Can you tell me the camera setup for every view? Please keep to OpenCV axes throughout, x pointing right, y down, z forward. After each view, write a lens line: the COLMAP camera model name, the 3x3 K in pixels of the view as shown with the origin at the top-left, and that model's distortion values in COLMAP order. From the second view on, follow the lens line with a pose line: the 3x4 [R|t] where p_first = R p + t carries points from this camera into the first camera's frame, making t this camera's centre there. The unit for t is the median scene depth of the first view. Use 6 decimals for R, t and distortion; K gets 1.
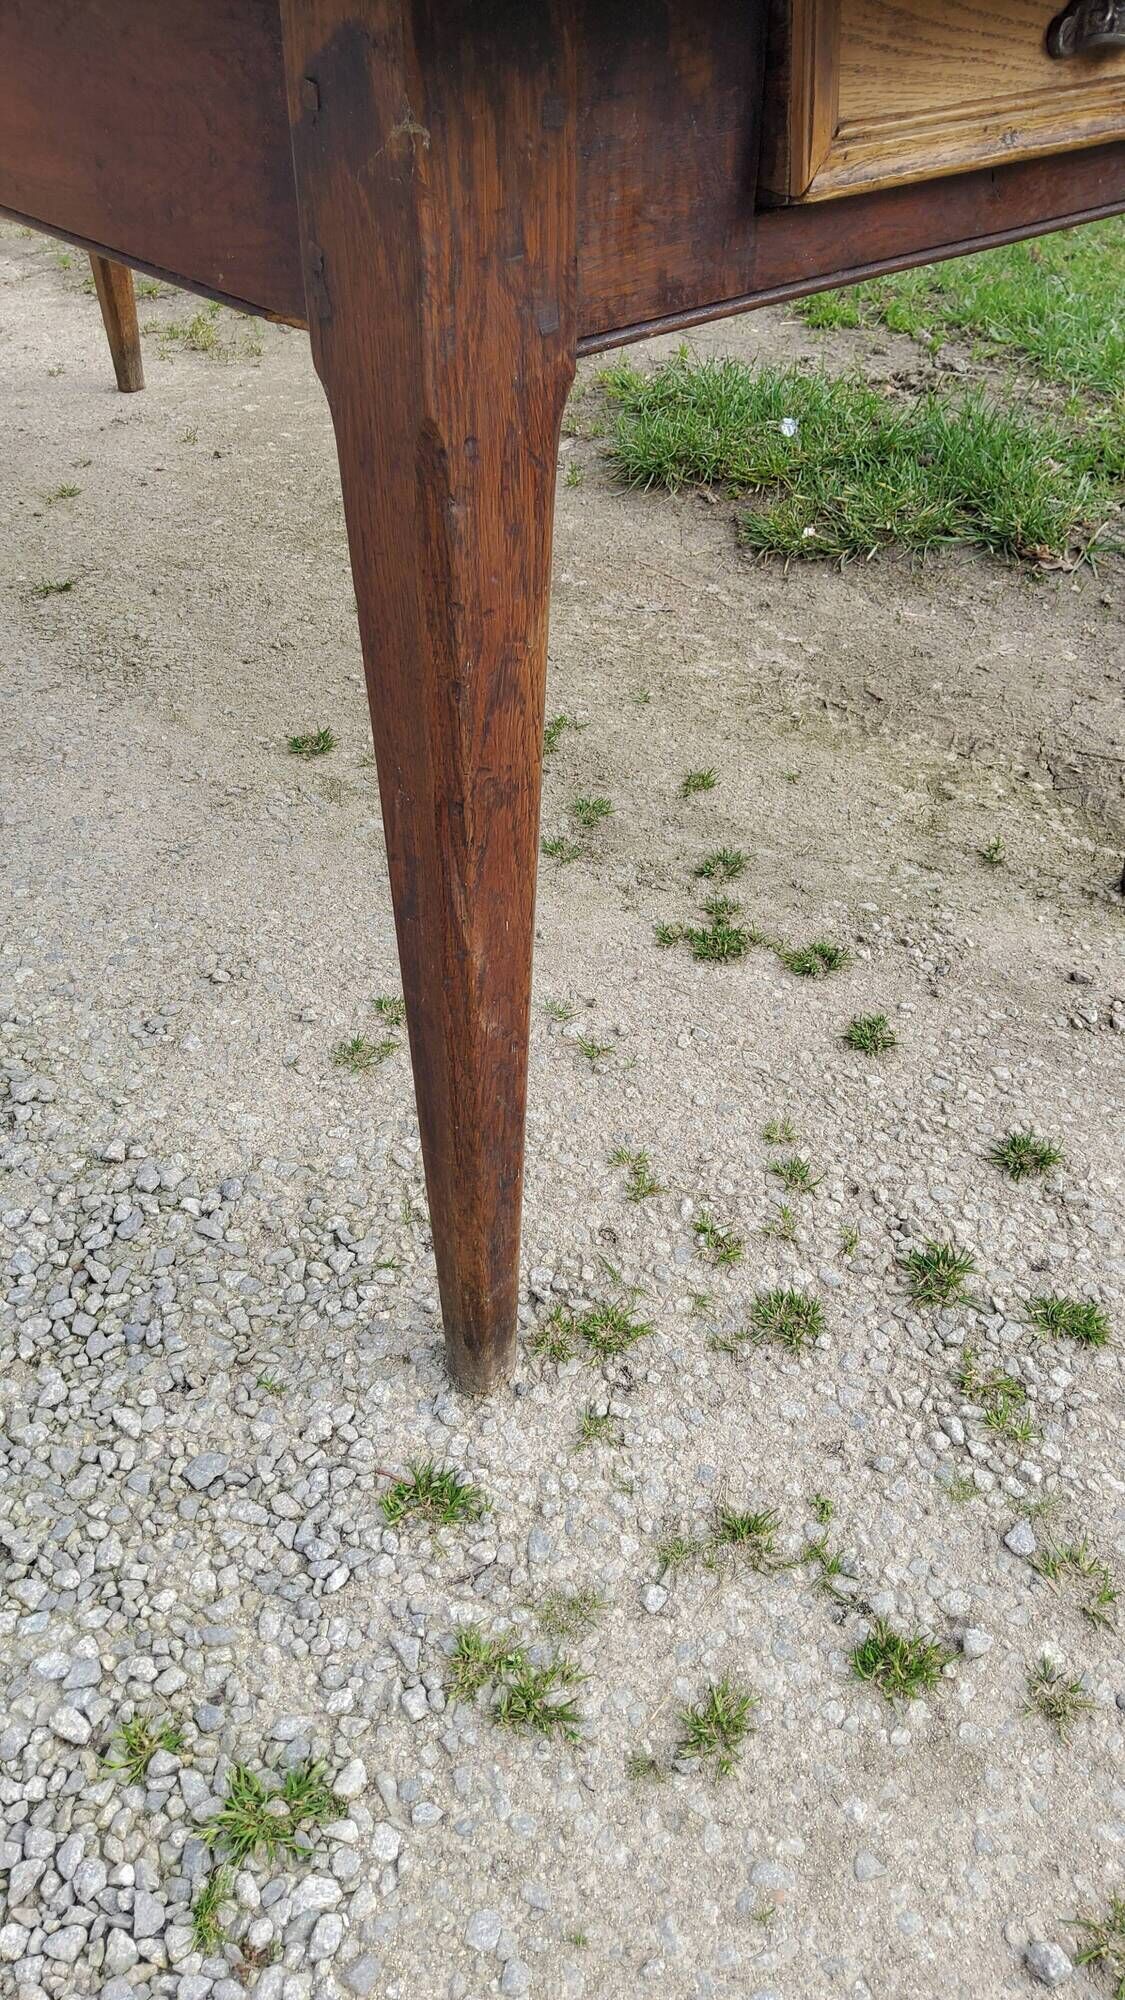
lens RADIAL K [[1550.0, 0, 572.2], [0, 1550.0, 964.2], [0, 0, 1]] dist [0.112111, -0.189544]
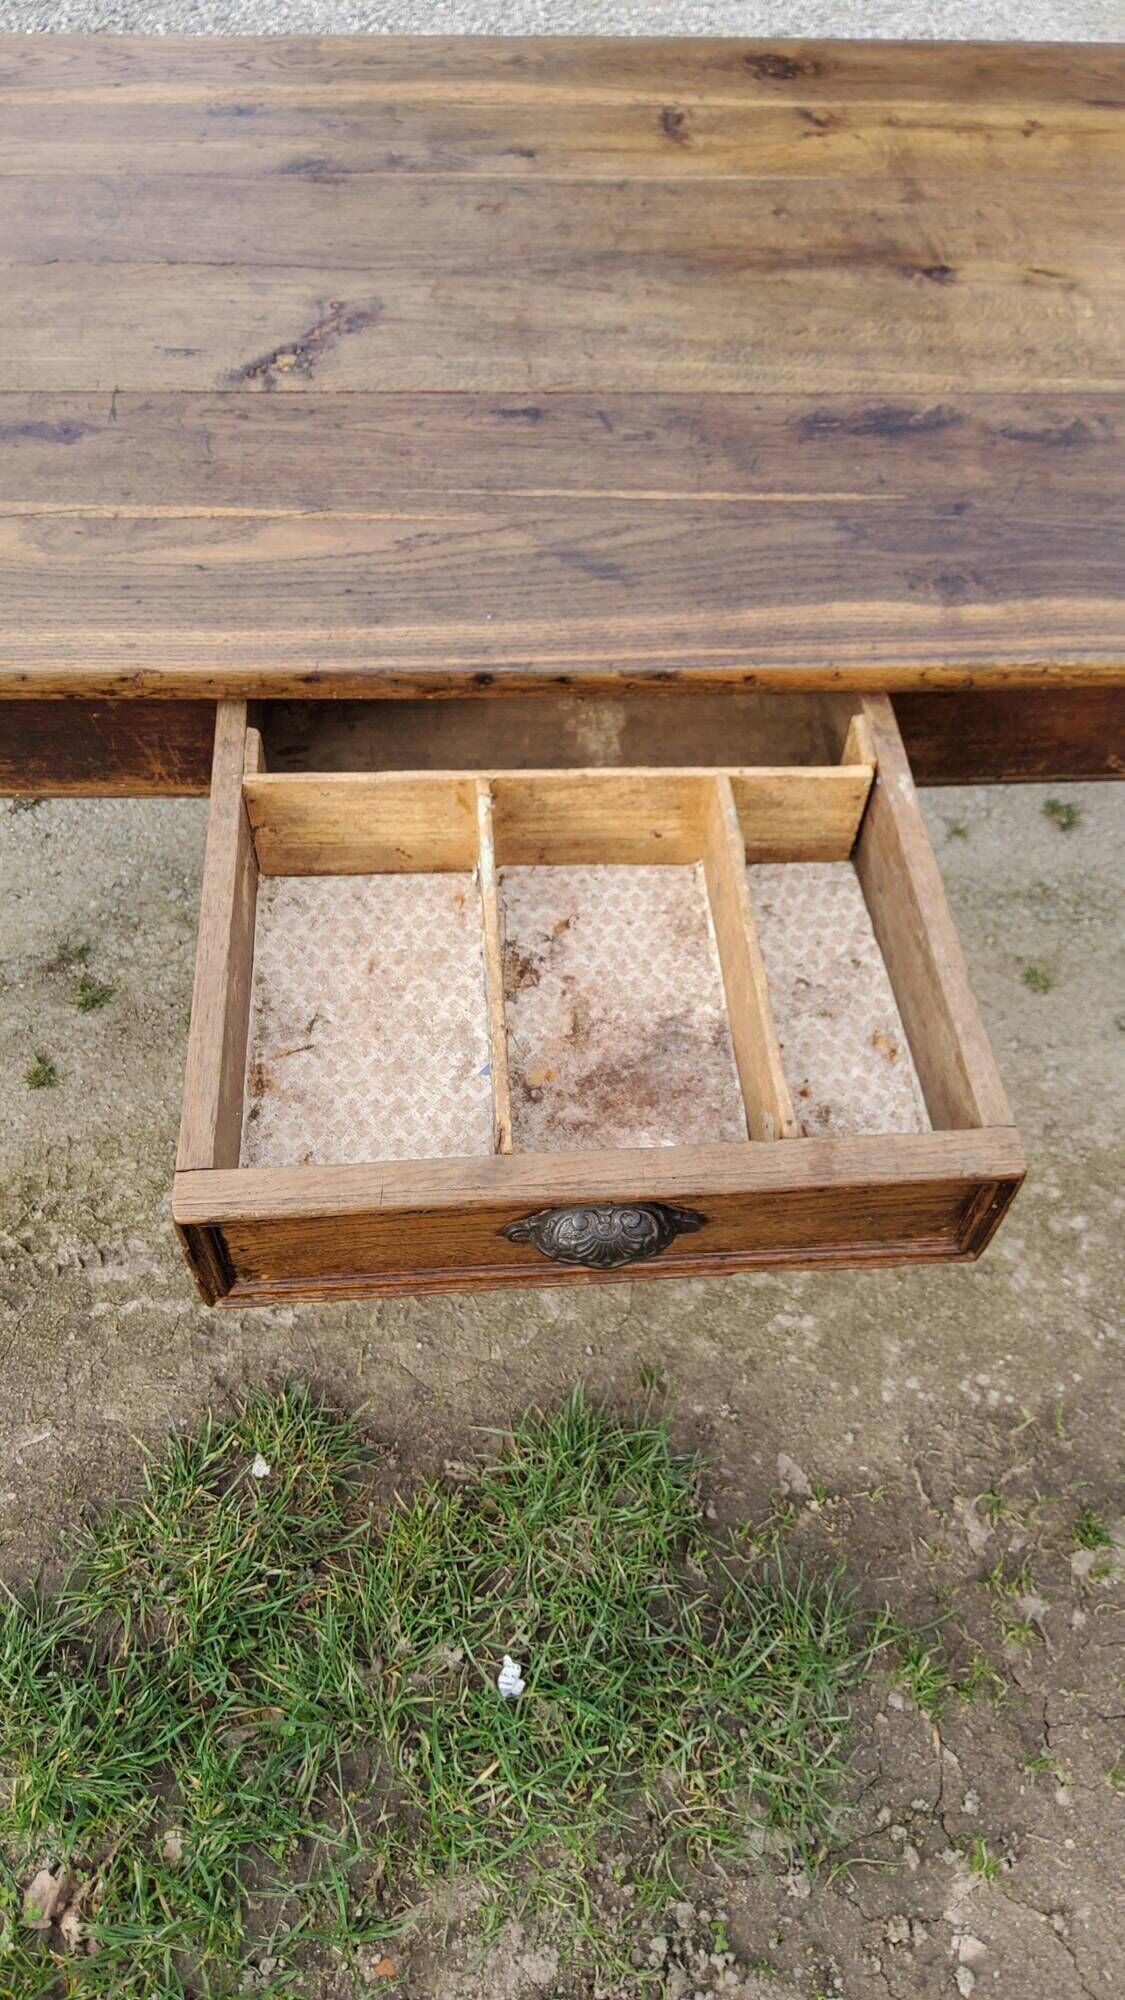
lens RADIAL K [[1518.6, 0, 577.5], [0, 1518.6, 991.1], [0, 0, 1]] dist [0.073026, -0.143249]
pose [[-0.619557, 0.596362, -0.510394, 0.555293], [-0.508499, 0.190415, 0.839744, -1.877893], [0.597978, 0.779804, 0.185276, 1.528835]]
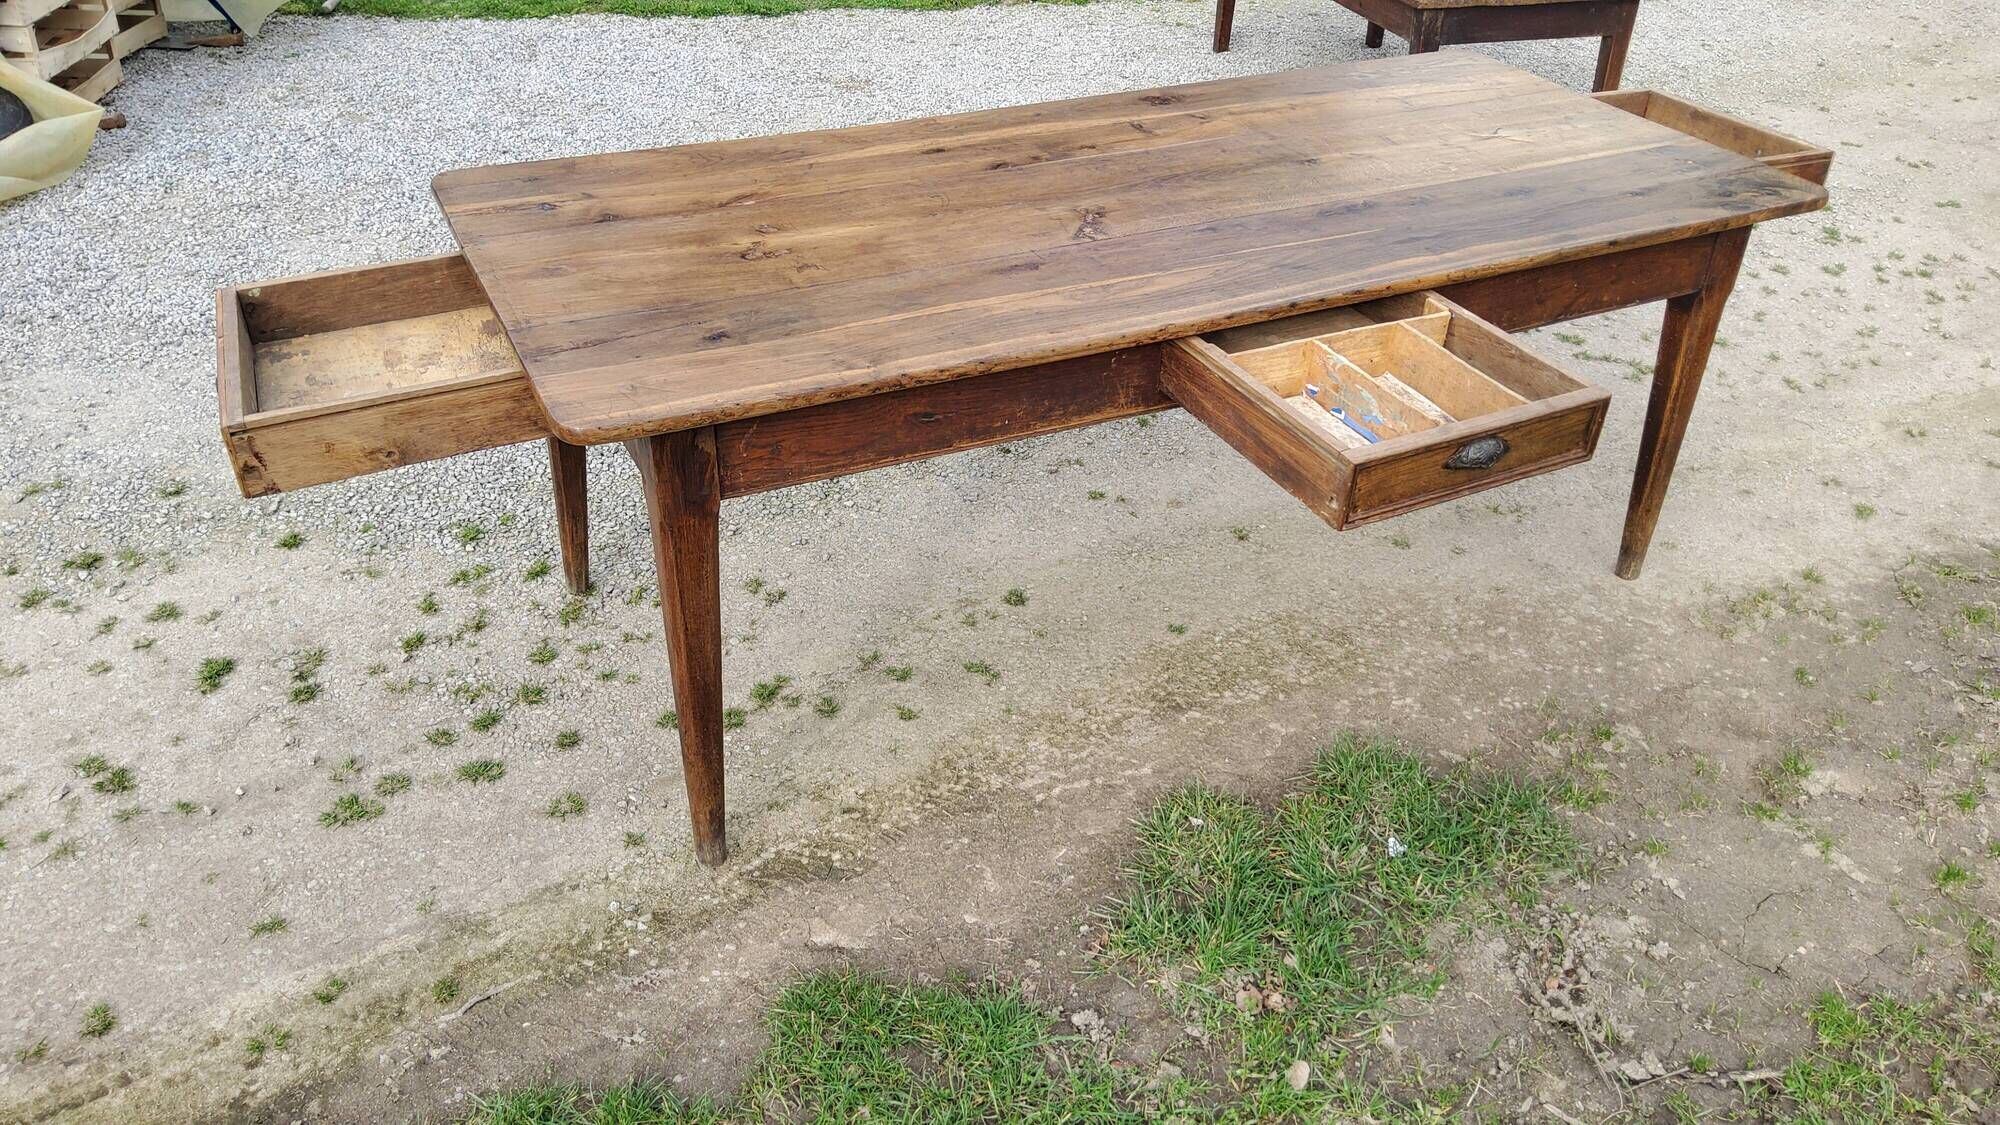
lens RADIAL K [[1490.9, 0, 988.1], [0, 1490.9, 555.9], [0, 0, 1]] dist [0.070439, -0.126128]
pose [[-0.273116, 0.510645, -0.815261, 1.993732], [-0.604716, 0.567965, 0.558331, -1.813735], [0.748149, 0.645490, 0.153675, 1.105483]]
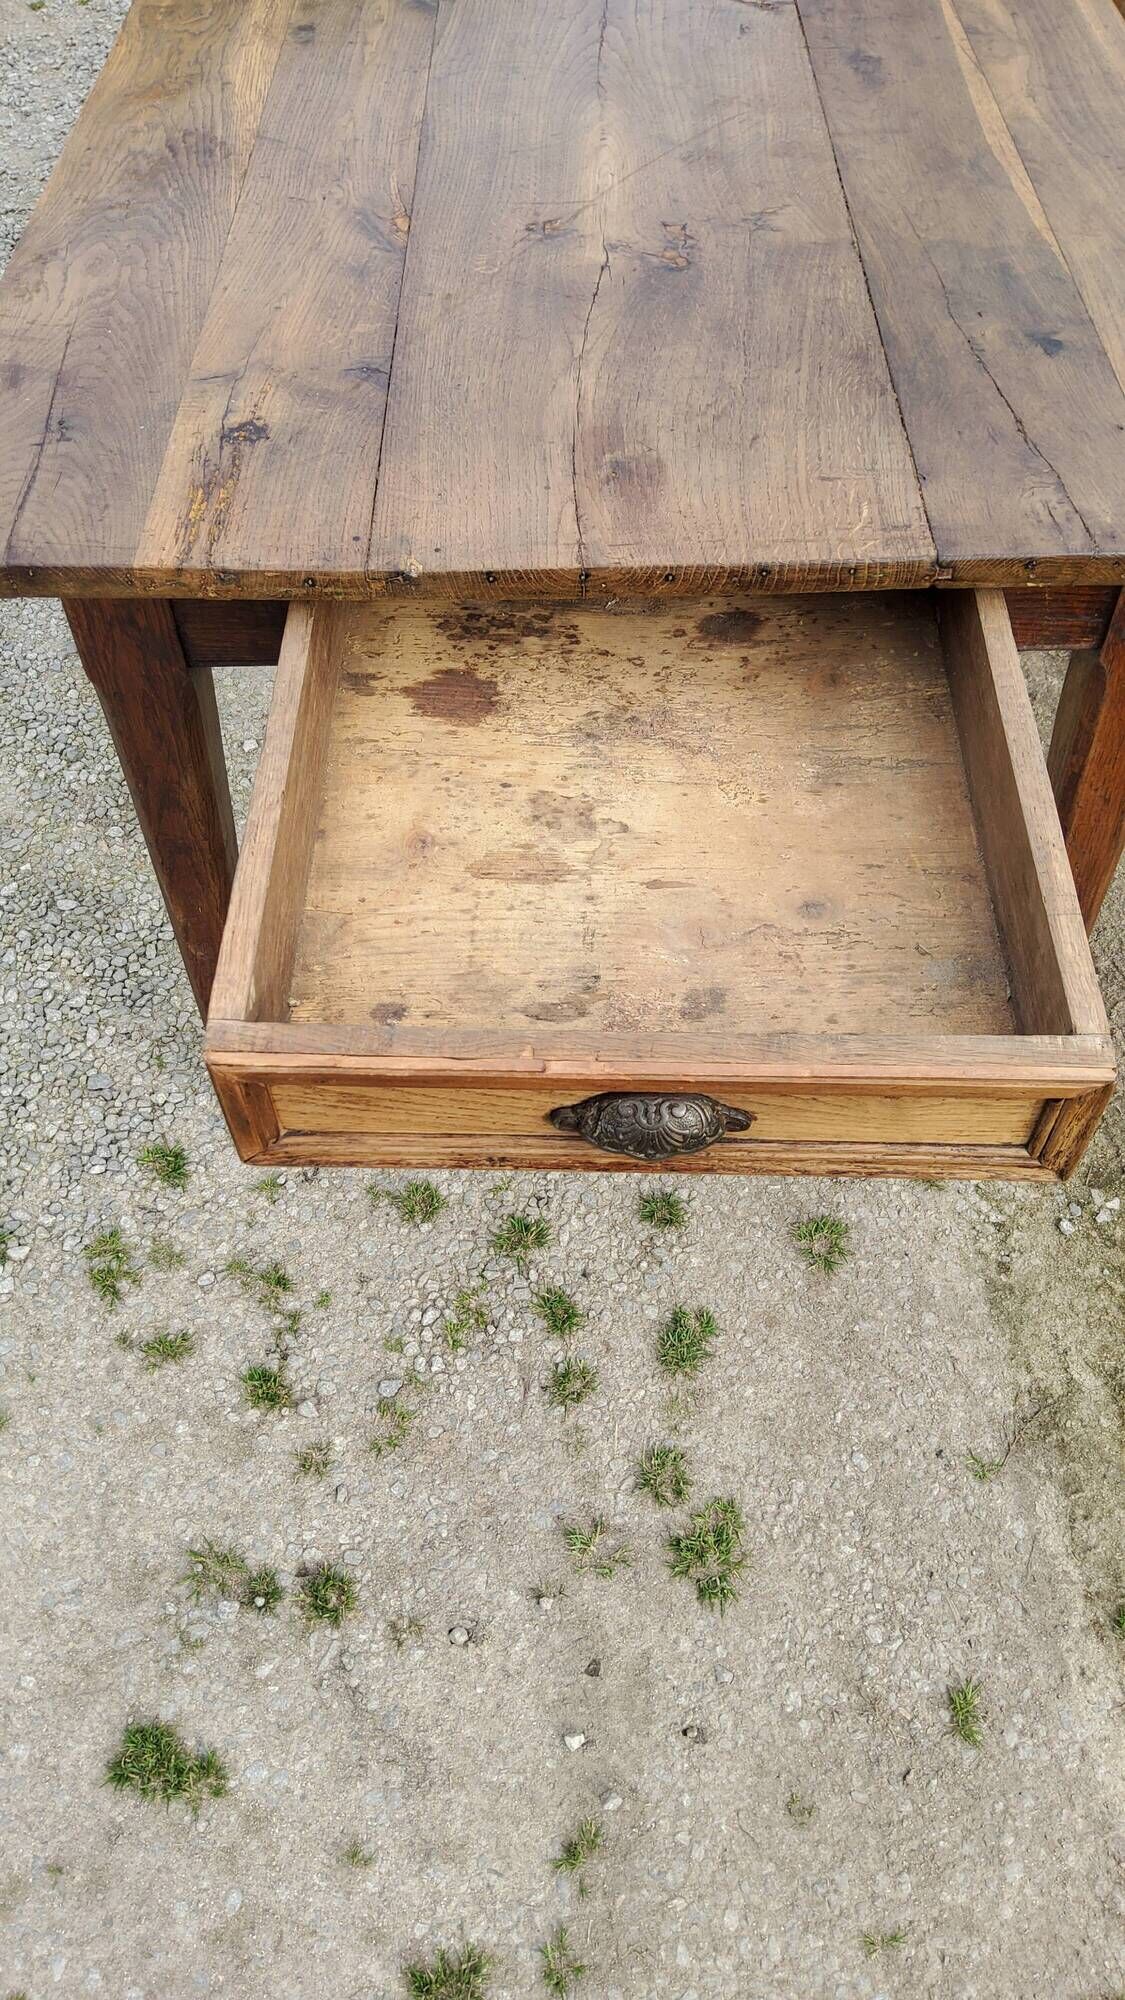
lens RADIAL K [[1480.4, 0, 562.5], [0, 1480.4, 1000.0], [0, 0, 1]] dist [0.136833, -0.305627]
pose [[0.747534, 0.511457, -0.423798, 0.790026], [-0.386206, 0.853779, 0.349151, -0.527821], [0.540406, -0.097329, 0.835756, -0.133160]]
